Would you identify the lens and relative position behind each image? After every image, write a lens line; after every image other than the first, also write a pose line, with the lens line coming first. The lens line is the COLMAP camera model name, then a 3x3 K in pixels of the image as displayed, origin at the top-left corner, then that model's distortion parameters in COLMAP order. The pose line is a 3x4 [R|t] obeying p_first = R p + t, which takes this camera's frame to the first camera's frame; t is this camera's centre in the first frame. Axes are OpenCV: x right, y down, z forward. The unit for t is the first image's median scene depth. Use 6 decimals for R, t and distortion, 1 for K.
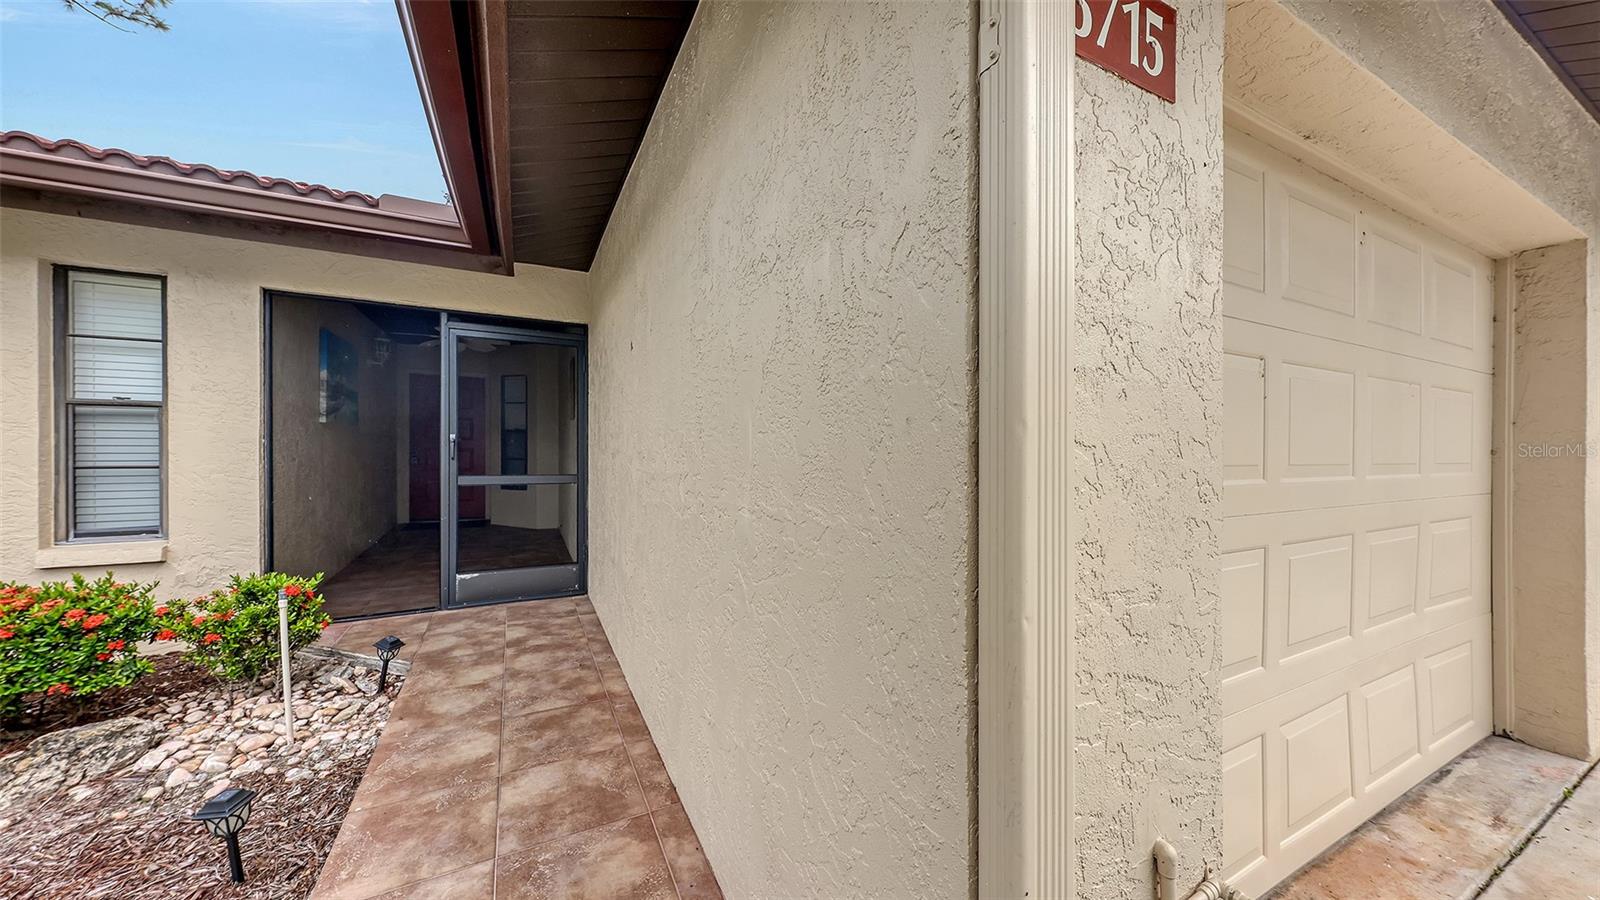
lens RADIAL K [[552.7, 0, 808.5], [0, 552.7, 446.3], [0, 0, 1]] dist [0.000656, -0.000093]
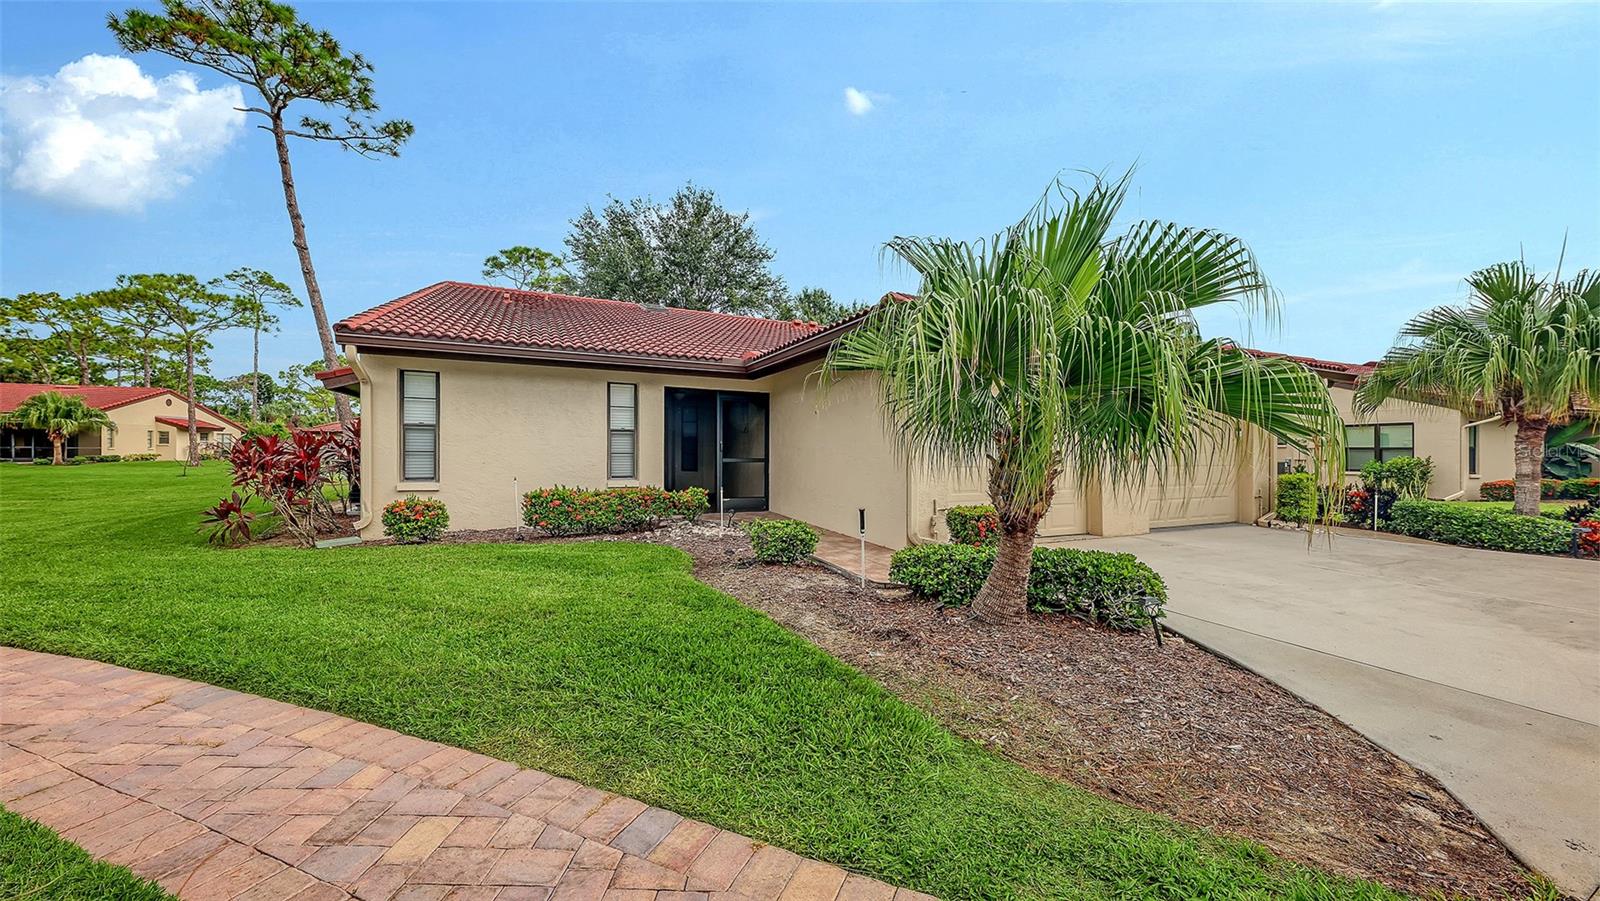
lens RADIAL K [[552.7, 0, 798.9], [0, 552.7, 446.9], [0, 0, 1]] dist [0.000656, -0.000093]
pose [[0.998653, 0.002639, -0.051823, -0.221427], [-0.002911, 0.999982, -0.005181, 0.018131], [0.051808, 0.005325, 0.998643, -1.743110]]
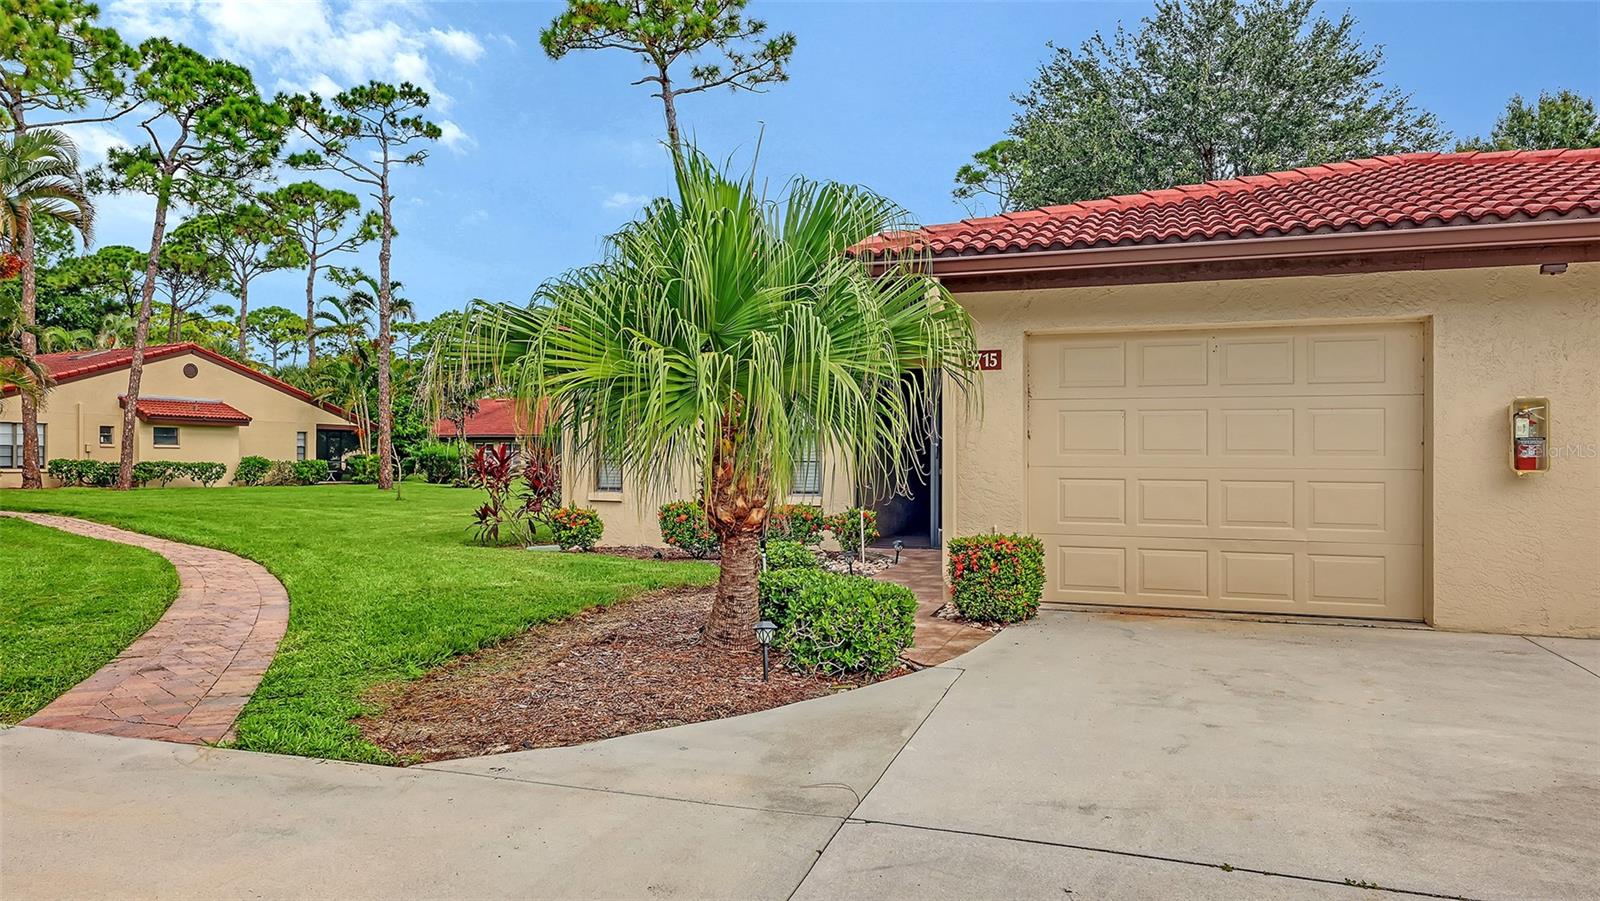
lens RADIAL K [[1030.9, 0, 801.4], [0, 1030.9, 456.2], [0, 0, 1]] dist [0.005108, 0.002429]
pose [[0.680116, -0.006391, -0.733077, 1.654491], [0.000867, 0.999968, -0.007913, 0.050085], [0.733104, 0.004746, 0.680100, -1.719097]]
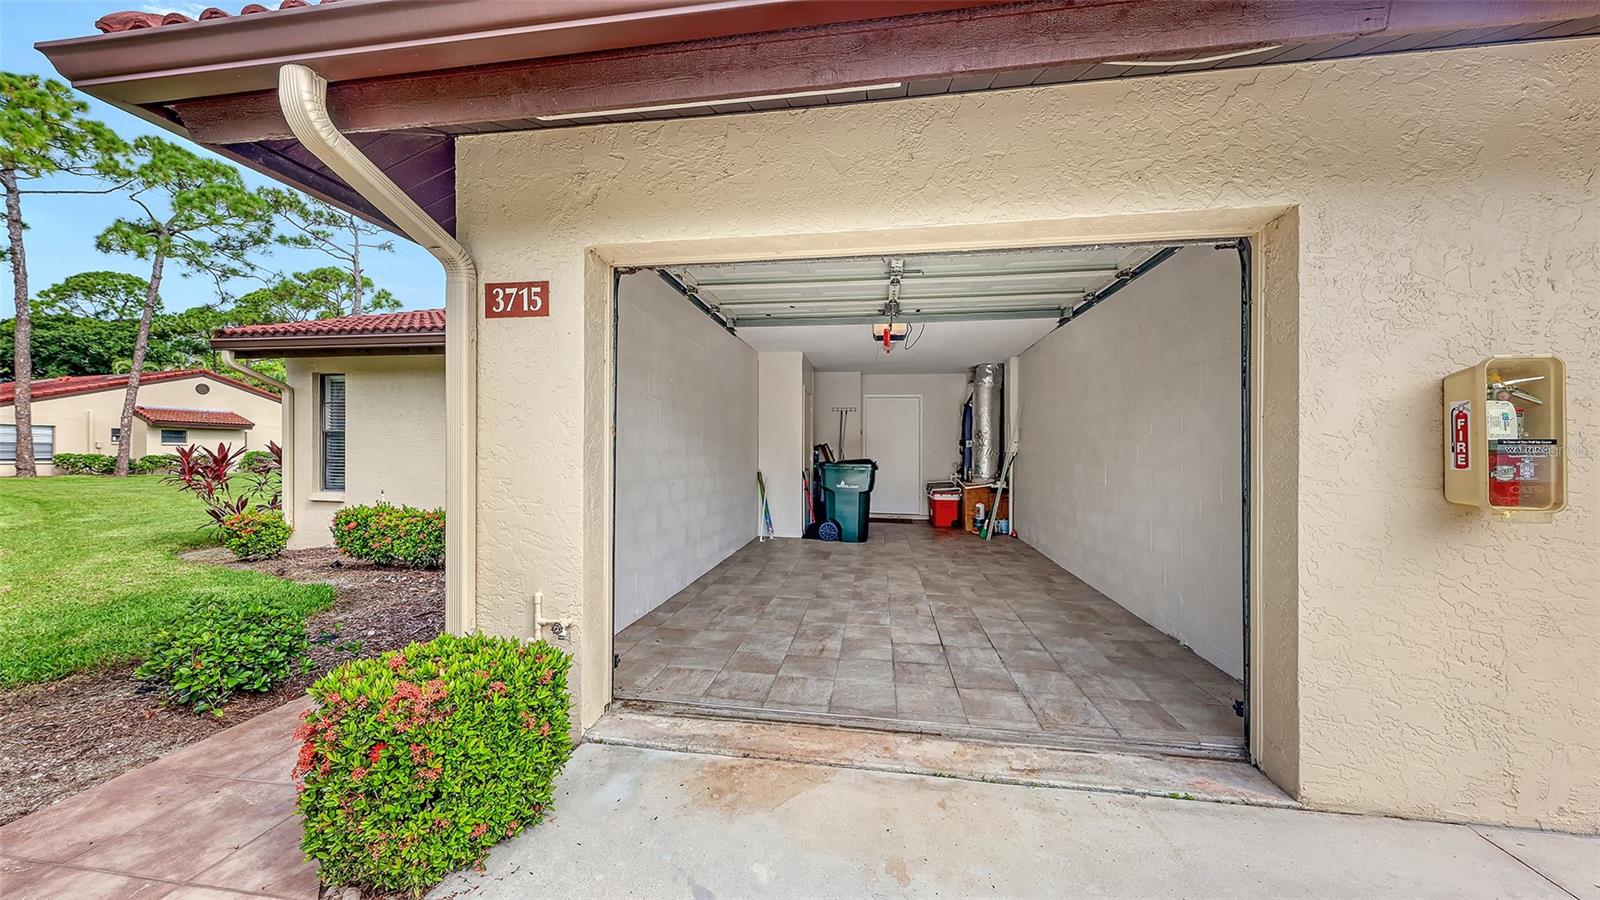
lens RADIAL K [[552.7, 0, 799.4], [0, 552.7, 450.6], [0, 0, 1]] dist [0.000656, -0.000093]
pose [[0.807568, -0.005279, -0.589750, 0.896552], [0.001265, 0.999973, -0.007218, 0.012025], [0.589773, 0.005083, 0.807553, -0.118558]]
